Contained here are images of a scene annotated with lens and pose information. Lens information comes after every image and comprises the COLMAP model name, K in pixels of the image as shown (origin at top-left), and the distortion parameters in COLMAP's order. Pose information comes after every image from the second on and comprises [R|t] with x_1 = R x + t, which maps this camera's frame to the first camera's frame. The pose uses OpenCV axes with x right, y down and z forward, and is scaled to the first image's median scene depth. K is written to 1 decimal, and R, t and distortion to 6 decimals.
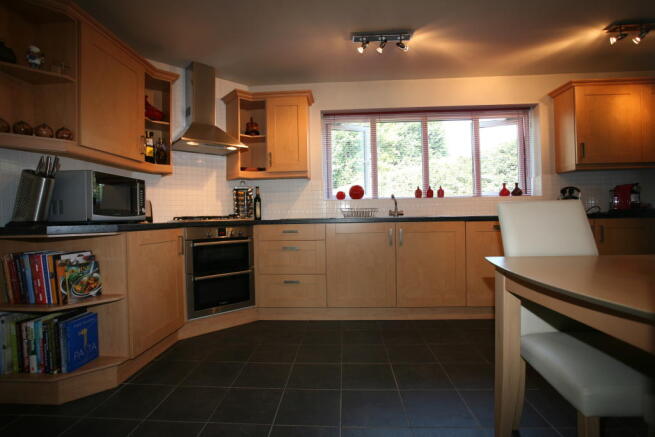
lens RADIAL K [[324.3, 0, 331.9], [0, 324.3, 217.7], [0, 0, 1]] dist [-0.004925, 0.000818]
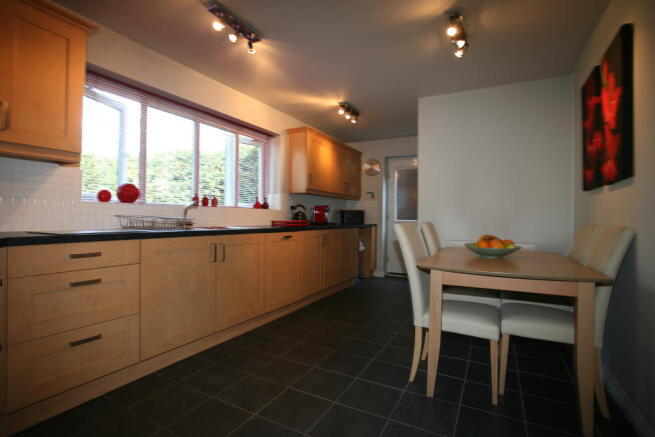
lens RADIAL K [[324.3, 0, 328.8], [0, 324.3, 218.2], [0, 0, 1]] dist [-0.004925, 0.000818]
pose [[0.460534, 0.025290, 0.887282, -0.373004], [-0.015686, 0.999670, -0.020352, -0.015640], [-0.887503, -0.004545, 0.460779, 0.277389]]
